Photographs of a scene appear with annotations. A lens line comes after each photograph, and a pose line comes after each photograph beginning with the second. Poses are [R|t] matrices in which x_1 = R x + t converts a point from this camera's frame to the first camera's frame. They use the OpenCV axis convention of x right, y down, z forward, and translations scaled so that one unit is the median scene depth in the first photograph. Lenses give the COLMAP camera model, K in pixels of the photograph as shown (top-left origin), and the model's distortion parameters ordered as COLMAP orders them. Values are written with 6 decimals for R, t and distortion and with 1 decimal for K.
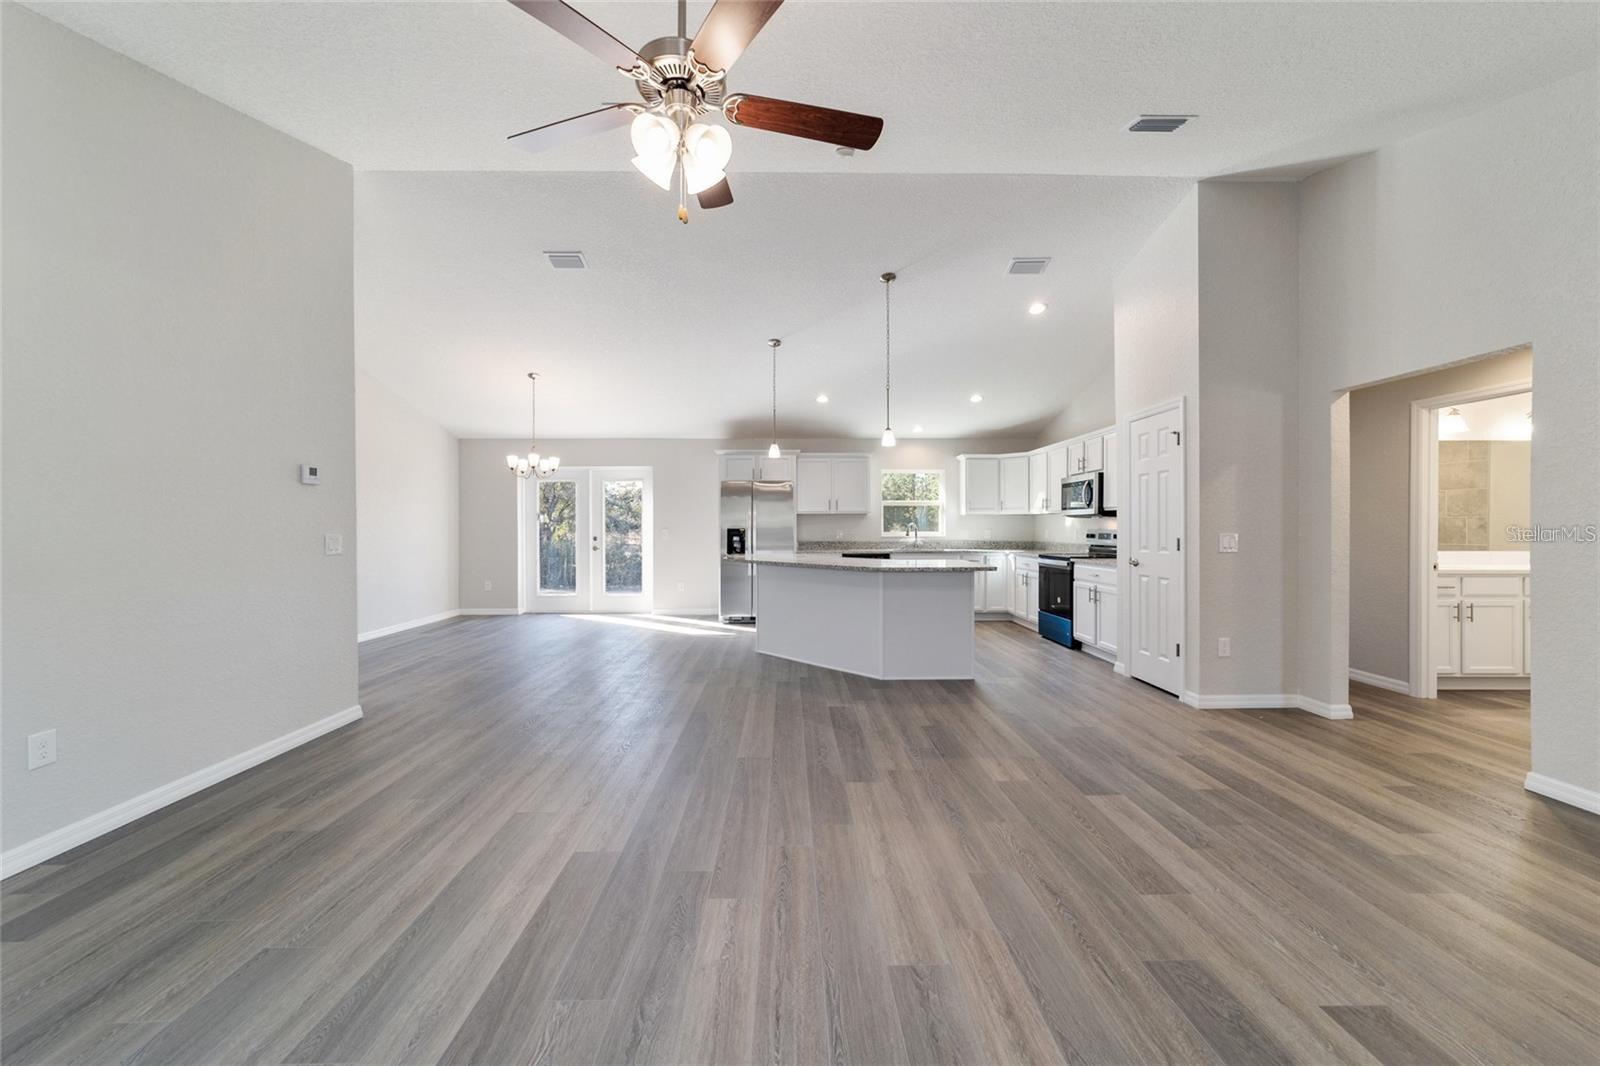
lens RADIAL K [[610.4, 0, 794.7], [0, 610.4, 528.0], [0, 0, 1]] dist [-0.011673, 0.004540]
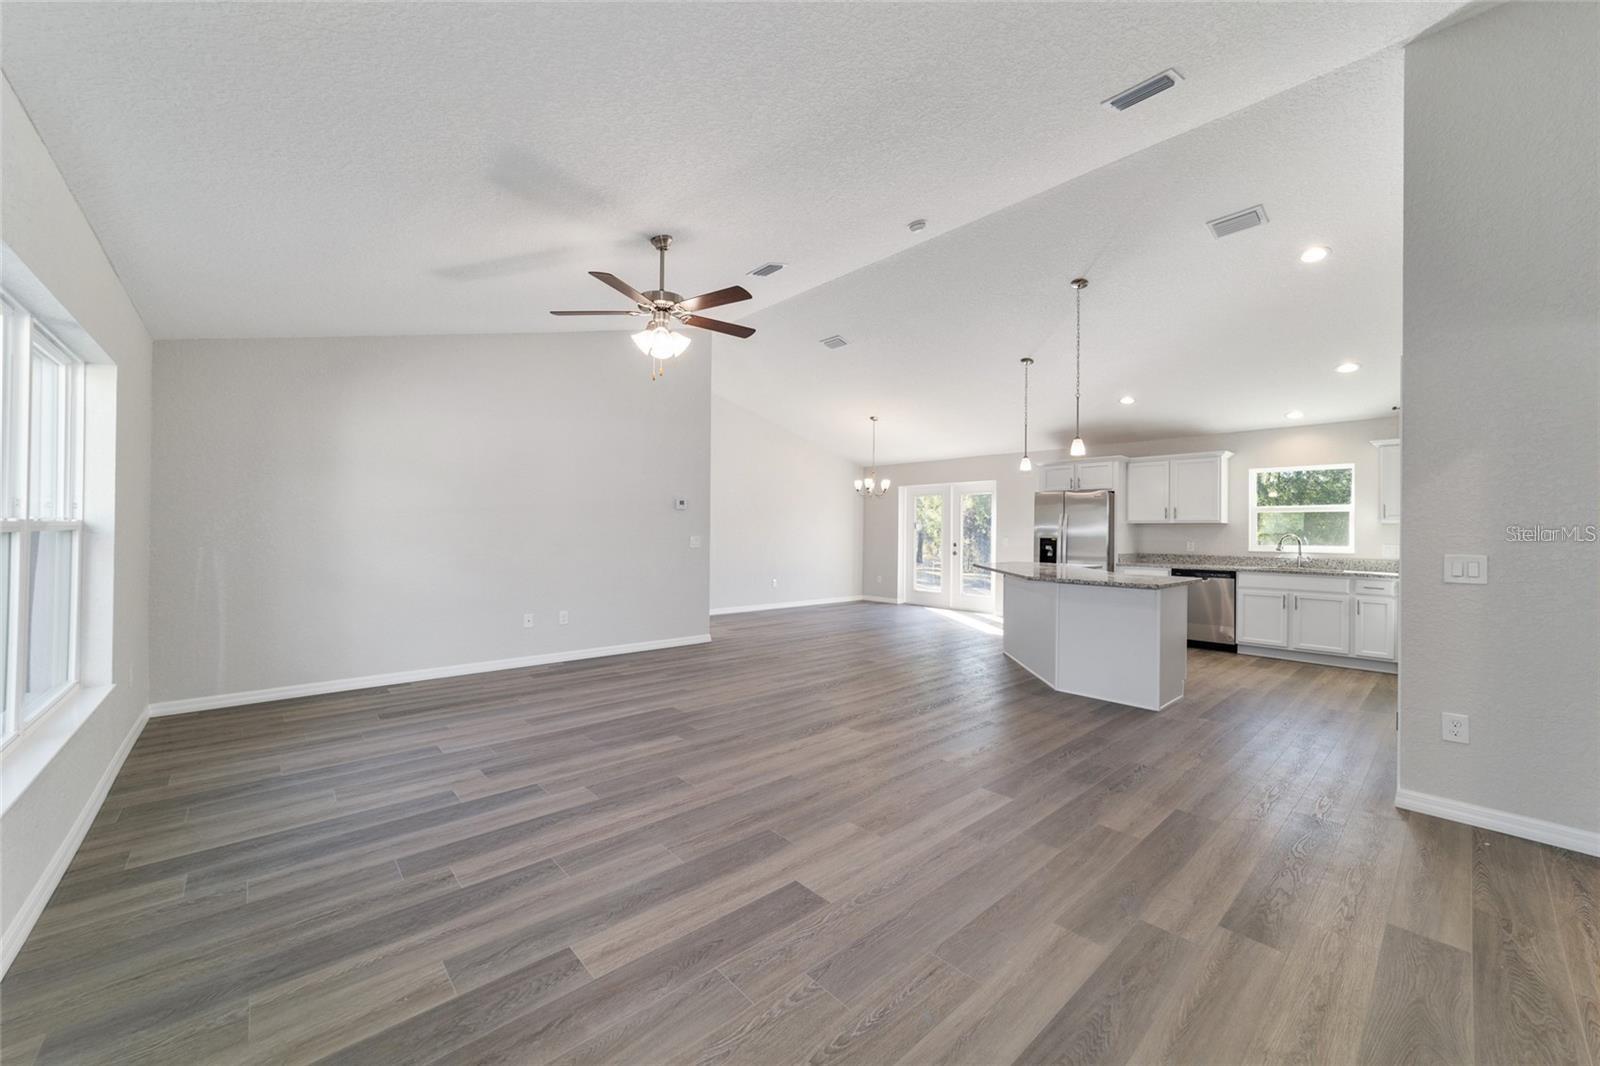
lens RADIAL K [[610.4, 0, 797.7], [0, 610.4, 528.5], [0, 0, 1]] dist [-0.011673, 0.004540]
pose [[0.657781, 0.004526, -0.753196, 0.665453], [-0.013702, 0.999888, -0.005959, -0.005128], [0.753085, 0.014240, 0.657769, 0.024012]]
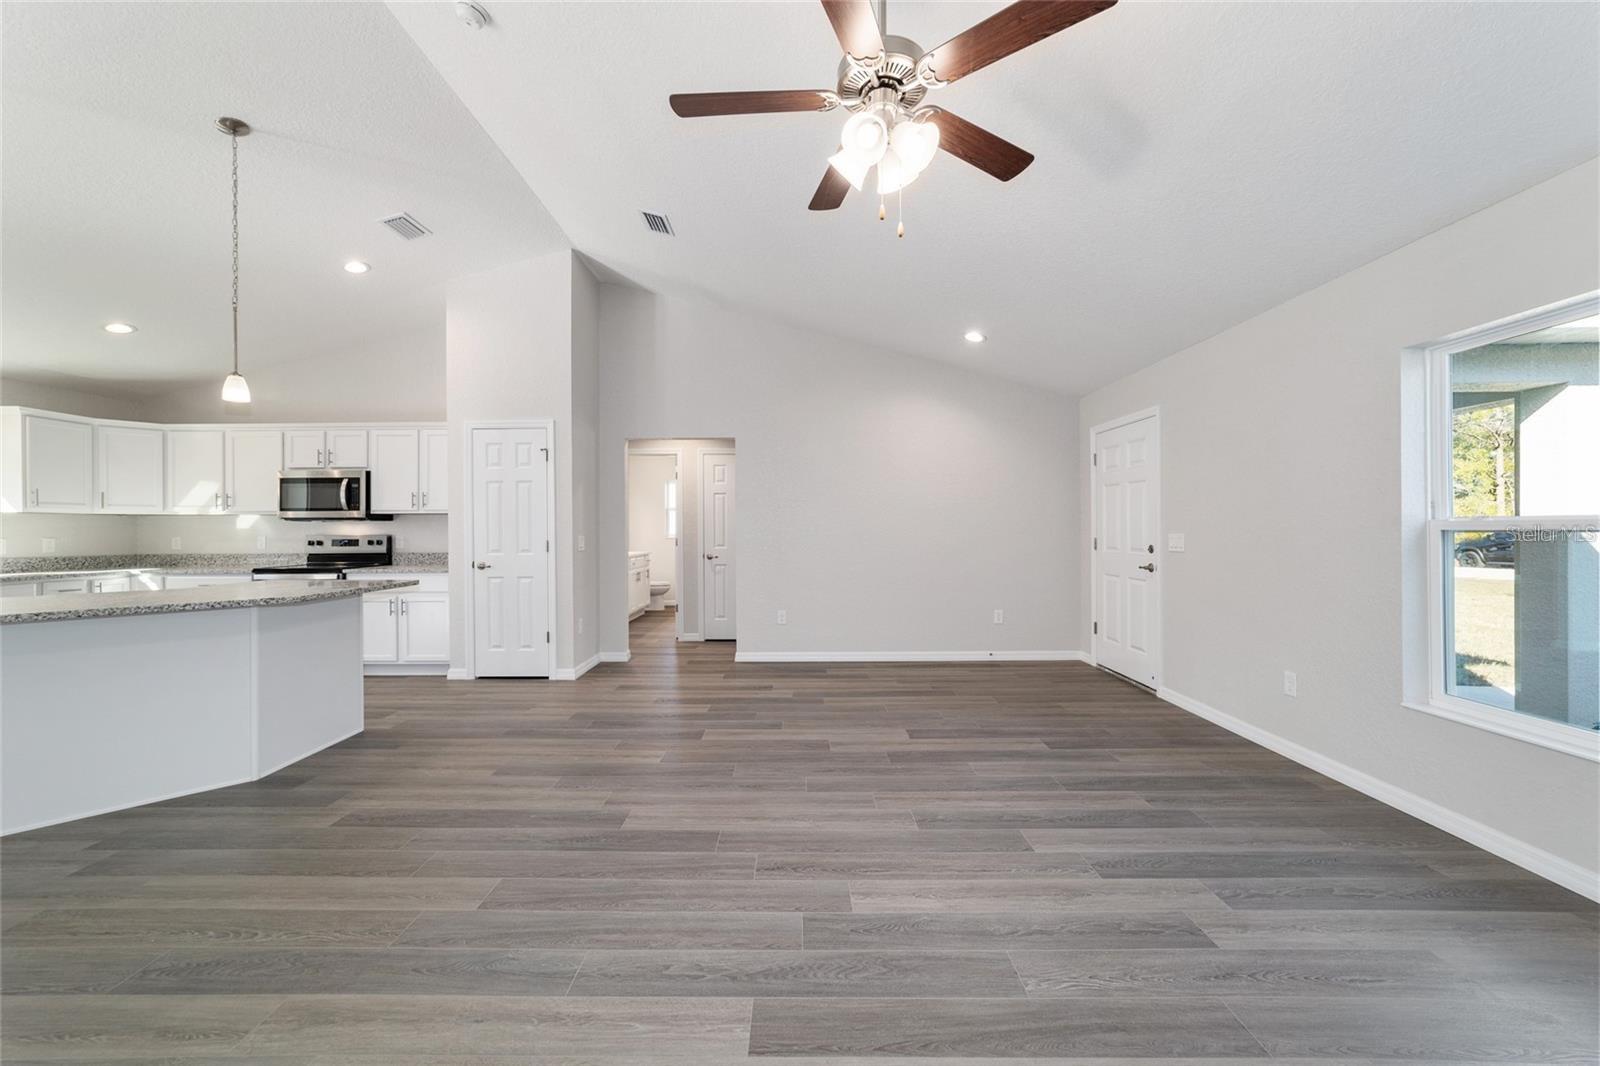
lens RADIAL K [[610.4, 0, 799.8], [0, 610.4, 525.3], [0, 0, 1]] dist [-0.011673, 0.004540]
pose [[0.014949, 0.008742, 0.999850, -0.499892], [0.006848, 0.999937, -0.008845, 0.000836], [-0.999865, 0.006979, 0.014888, 0.476676]]
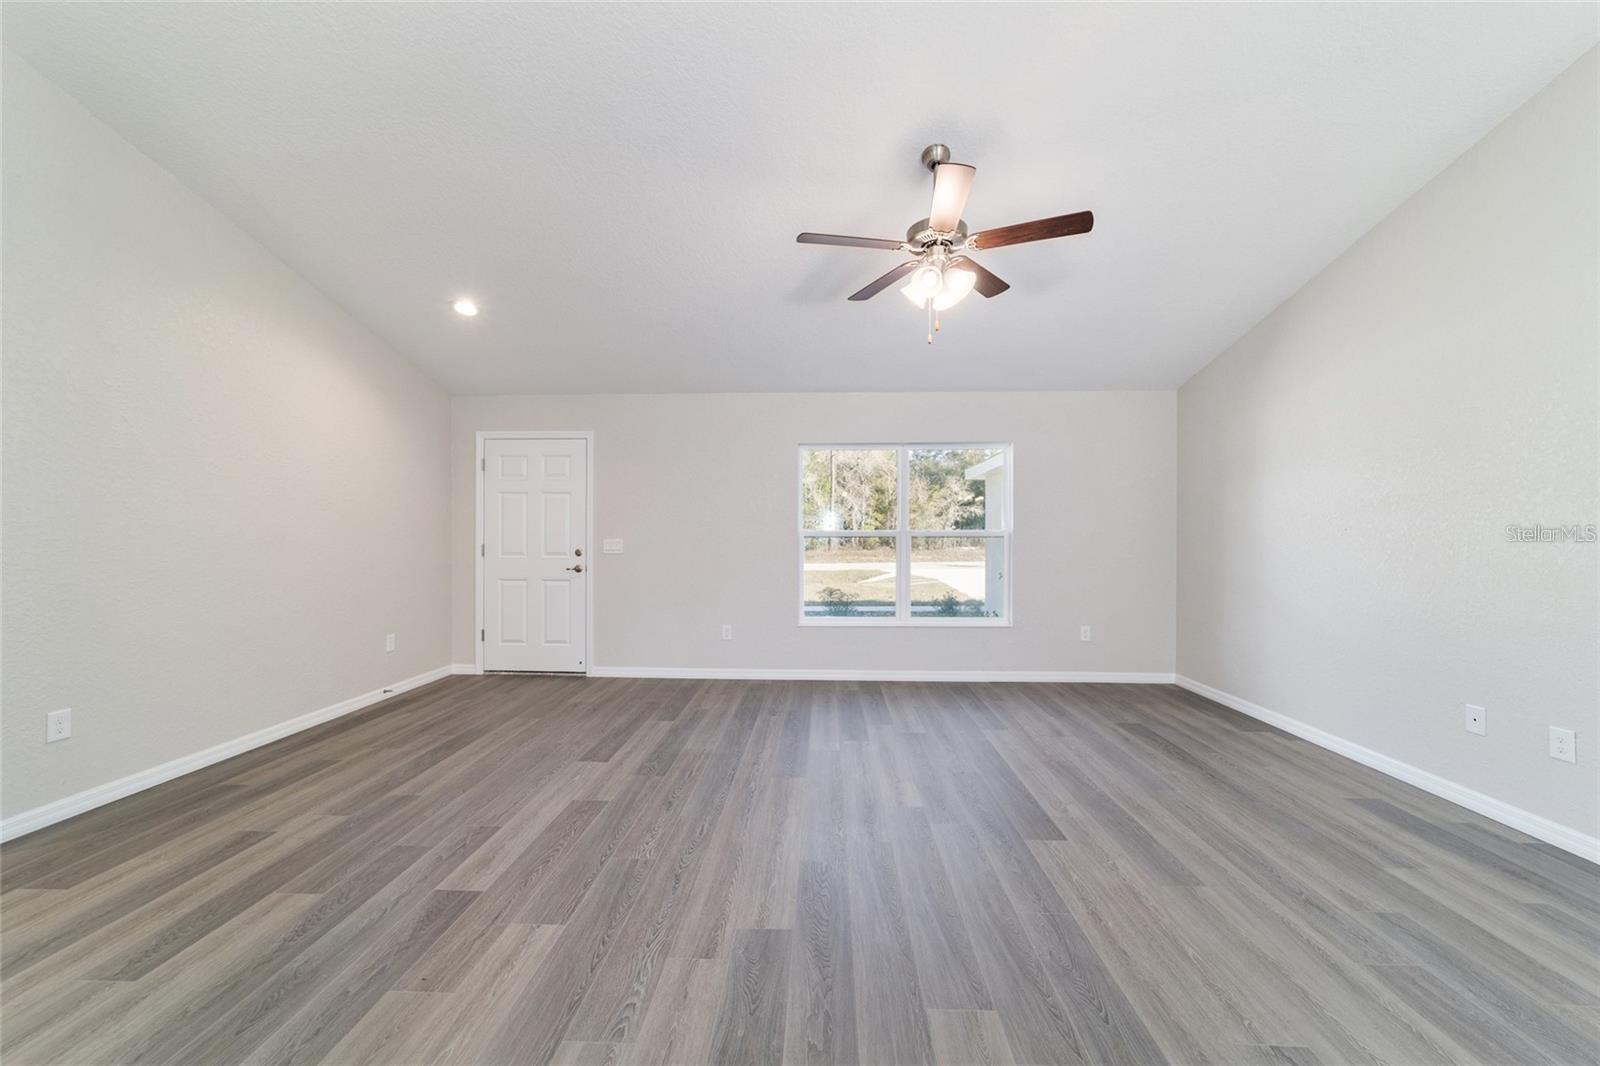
lens RADIAL K [[610.4, 0, 795.9], [0, 610.4, 545.0], [0, 0, 1]] dist [-0.011673, 0.004540]
pose [[-0.998258, -0.002443, 0.058956, 0.028065], [-0.001267, 0.999799, 0.019986, -0.004784], [-0.058993, 0.019876, -0.998060, 1.066769]]
